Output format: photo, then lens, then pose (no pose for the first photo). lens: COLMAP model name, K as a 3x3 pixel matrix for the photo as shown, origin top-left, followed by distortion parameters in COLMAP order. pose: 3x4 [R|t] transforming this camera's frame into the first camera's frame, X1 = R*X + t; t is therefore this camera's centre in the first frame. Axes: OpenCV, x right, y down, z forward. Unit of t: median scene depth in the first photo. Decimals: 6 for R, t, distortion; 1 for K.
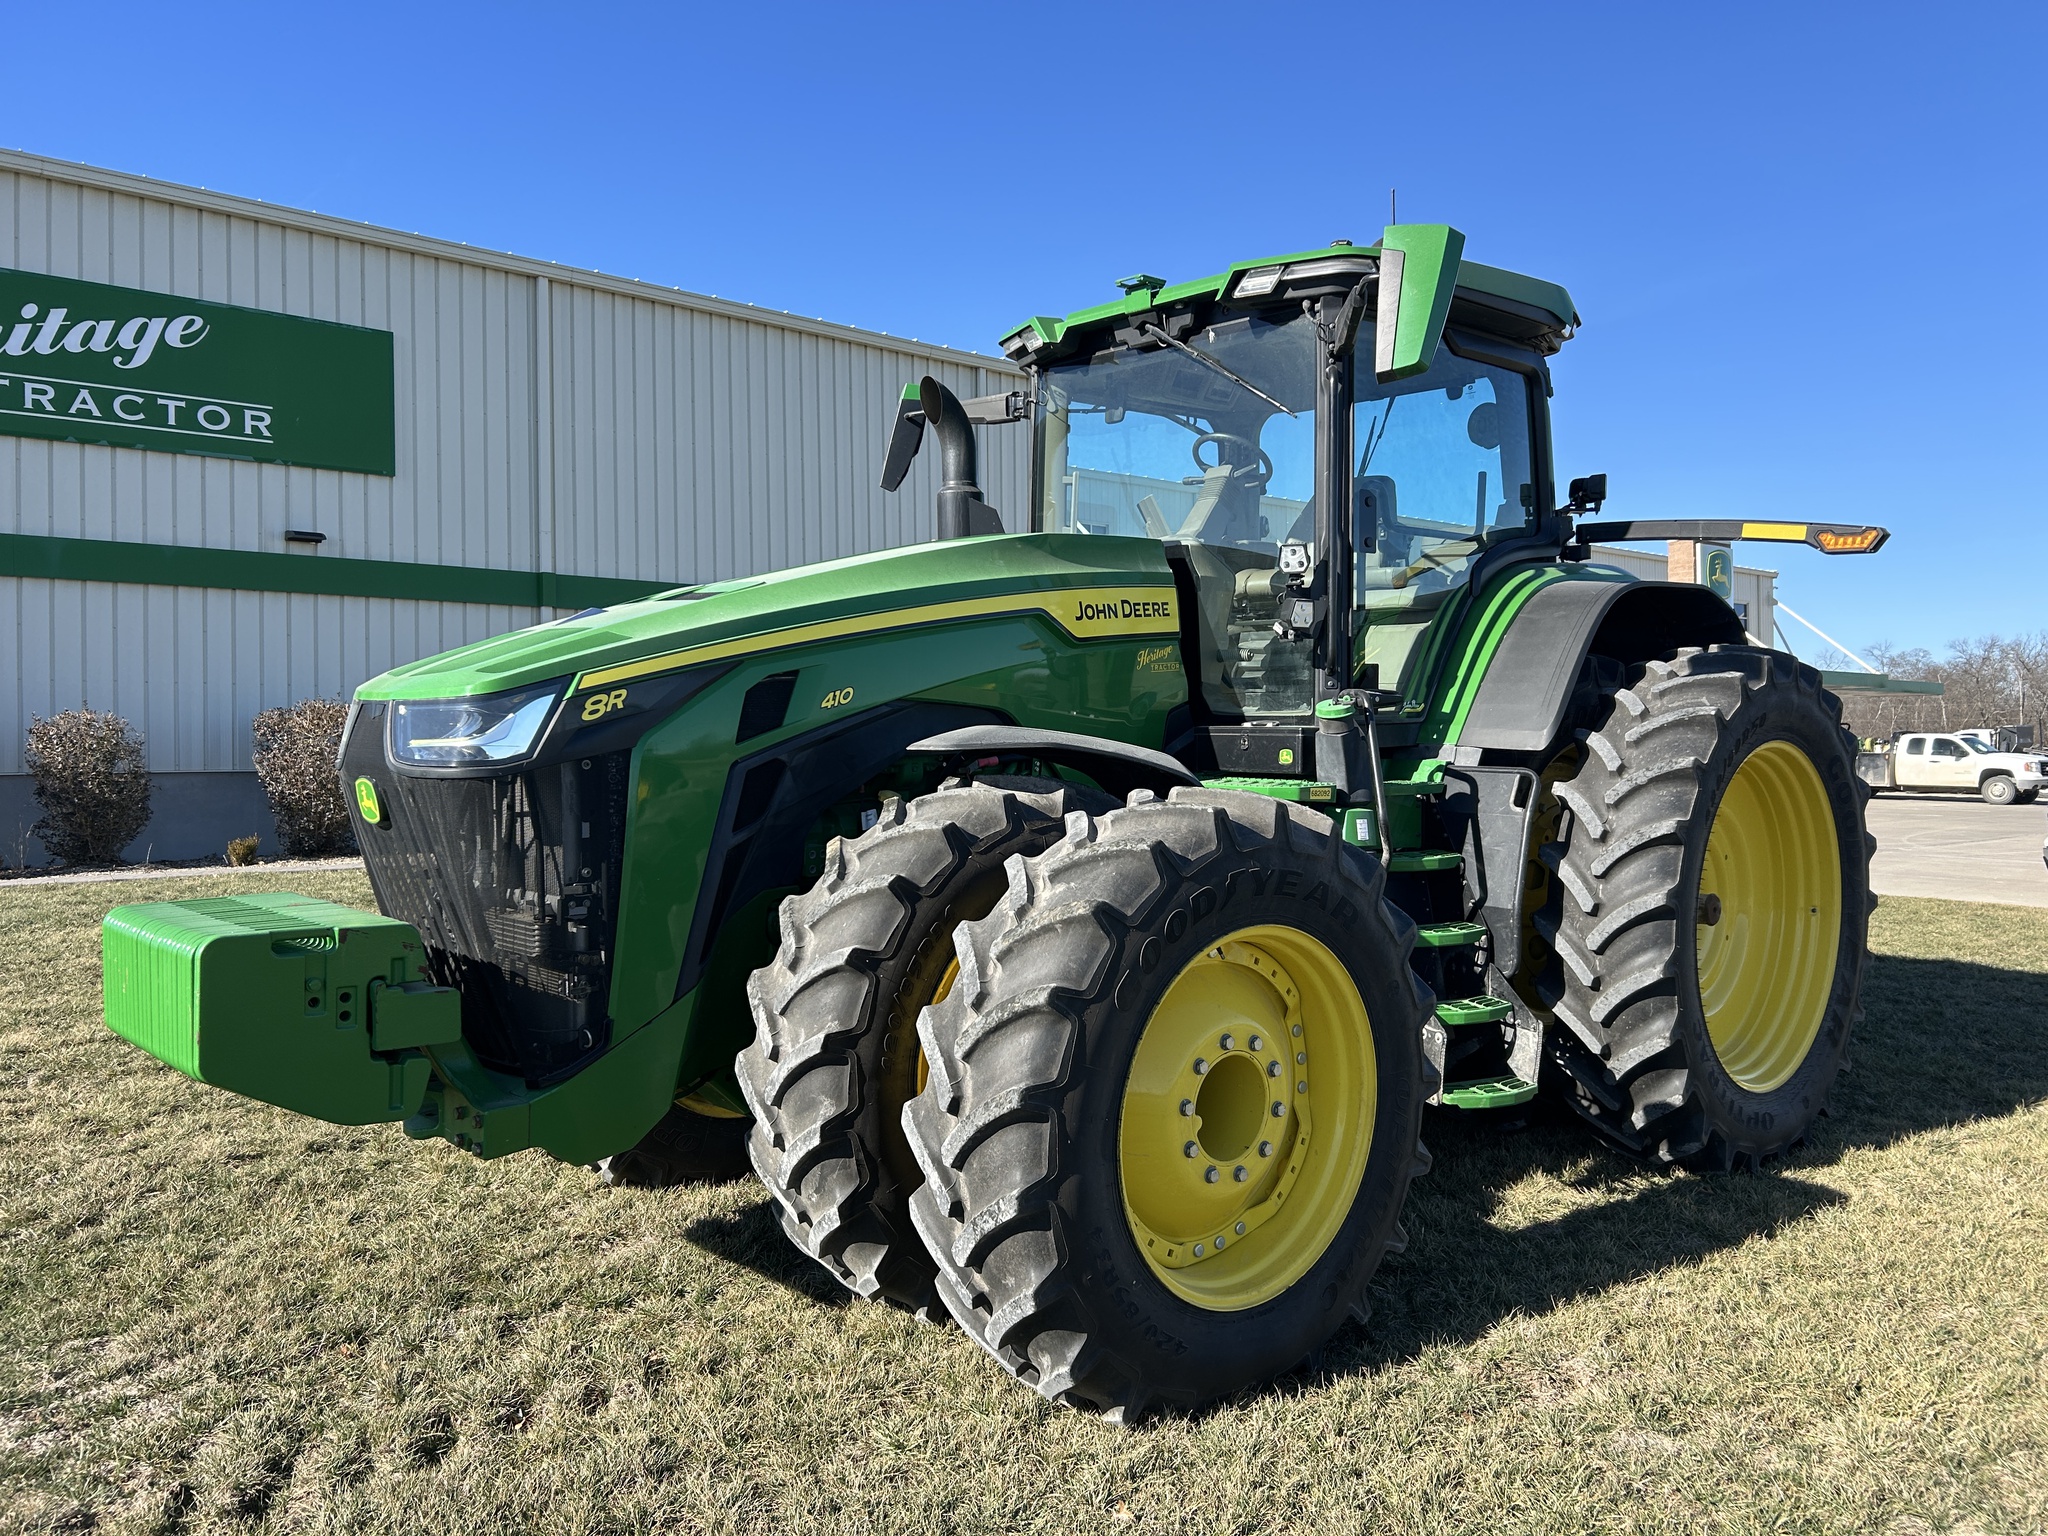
lens RADIAL K [[1538.3, 0, 1059.9], [0, 1538.3, 720.2], [0, 0, 1]] dist [-0.003421, -0.002865]
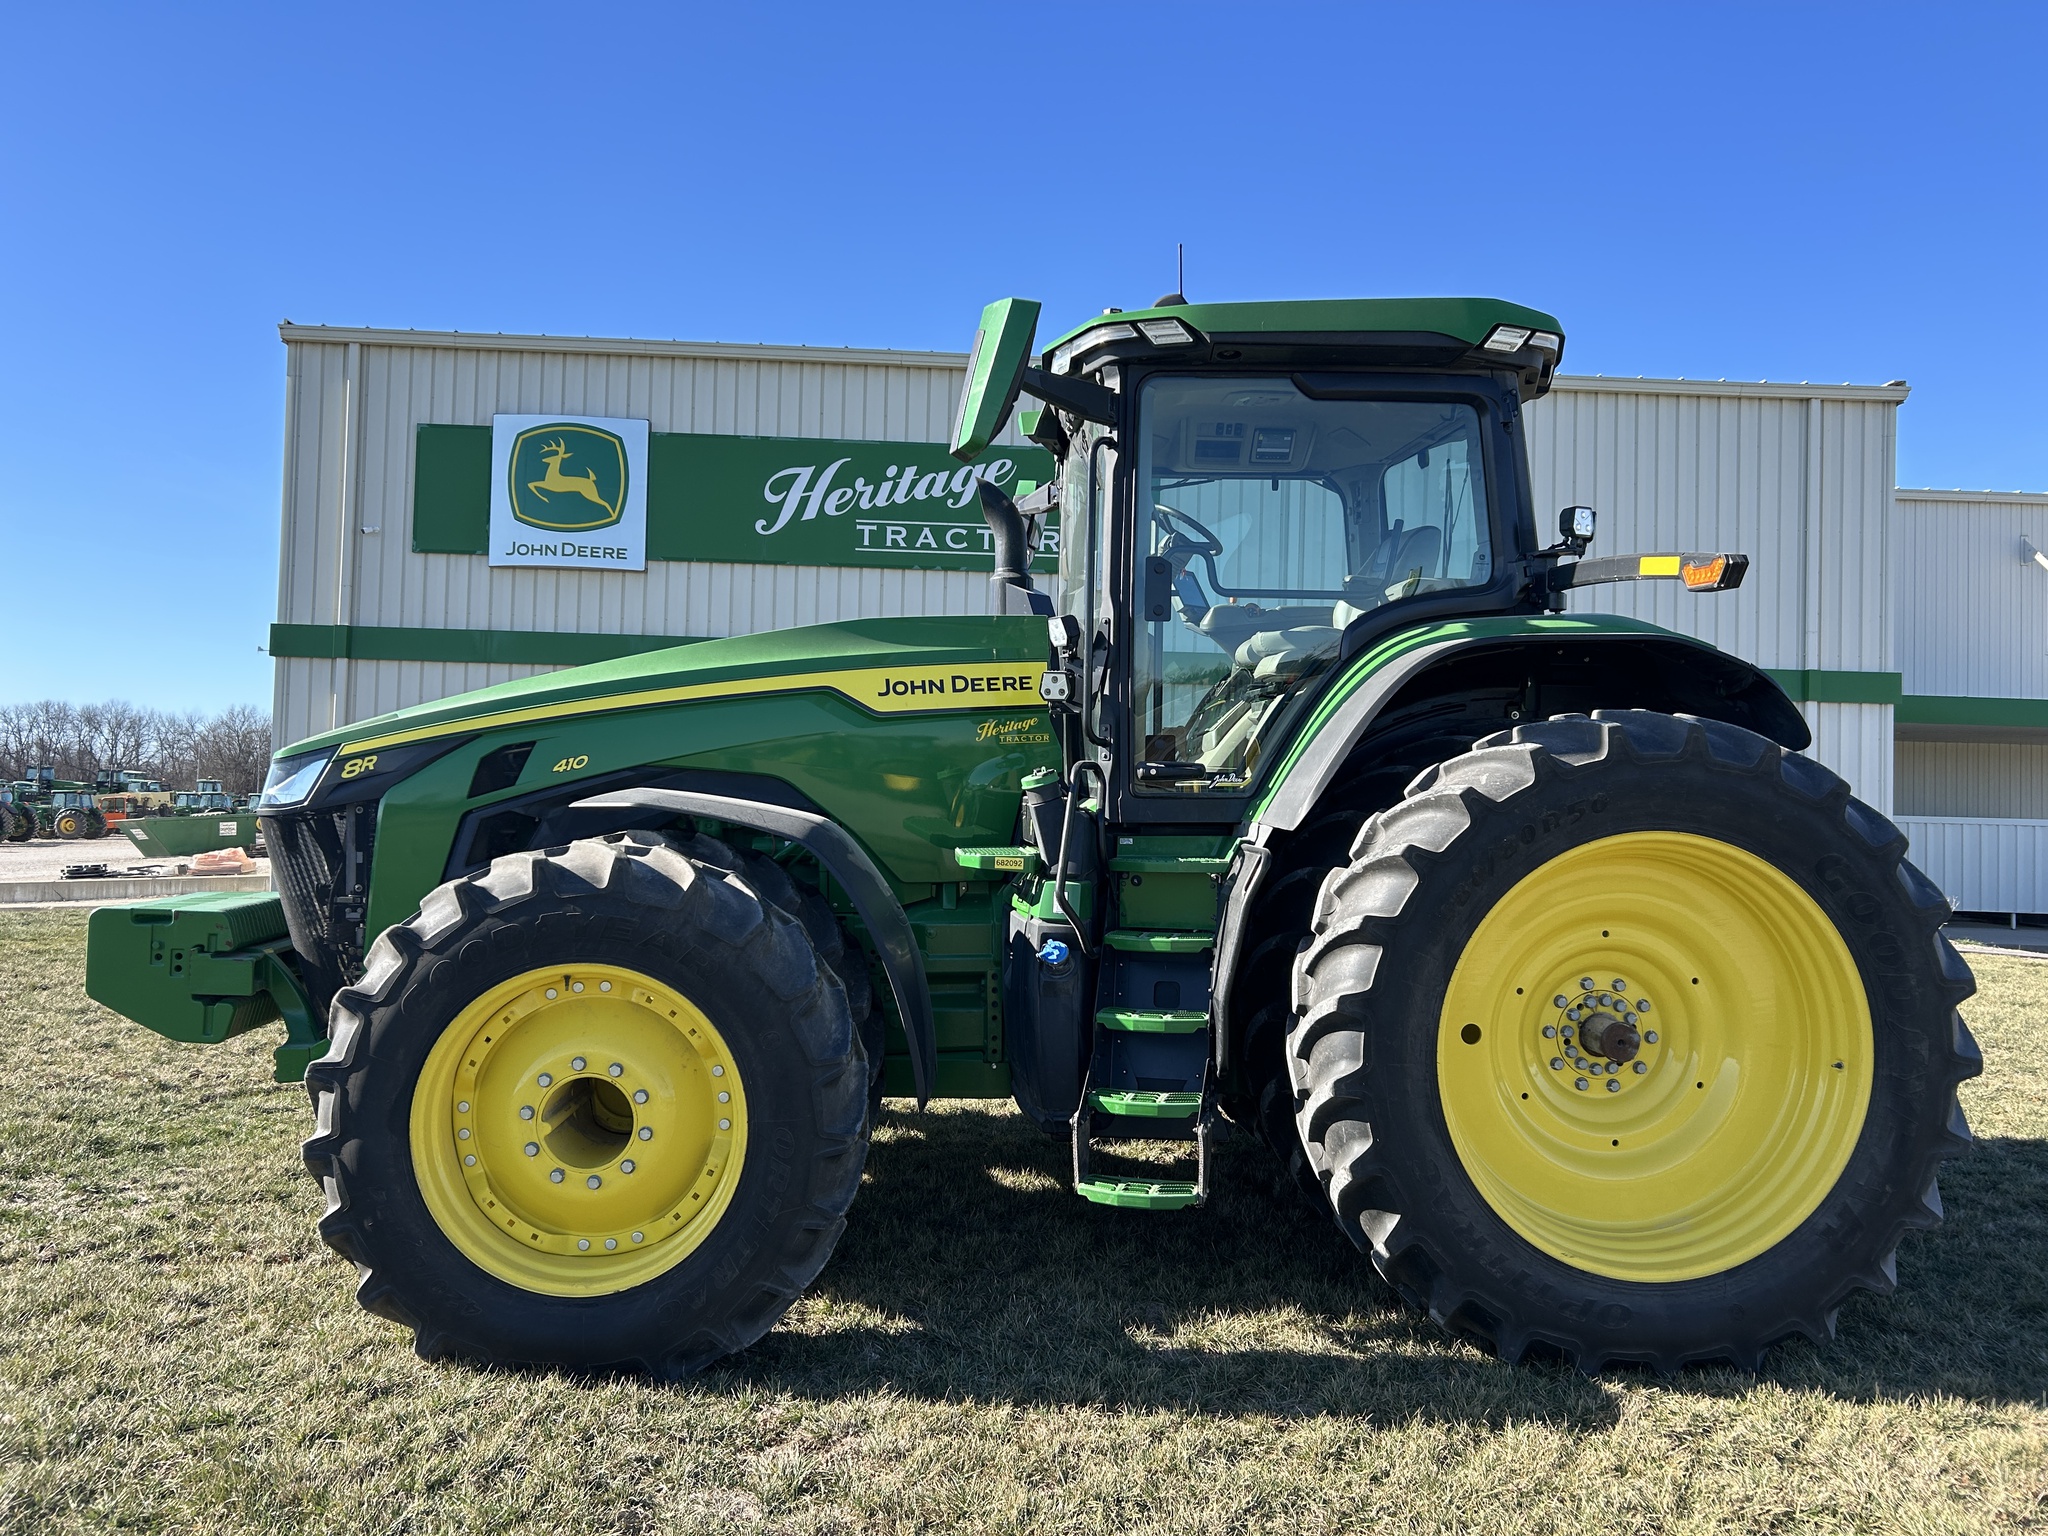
lens RADIAL K [[1516.7, 0, 1024.0], [0, 1516.7, 768.0], [0, 0, 1]] dist [0.003793, -0.009220]
pose [[0.789007, 0.007463, -0.614339, 0.777192], [-0.019697, 0.999719, -0.013152, -0.002175], [0.614068, 0.022478, 0.788933, 0.223782]]
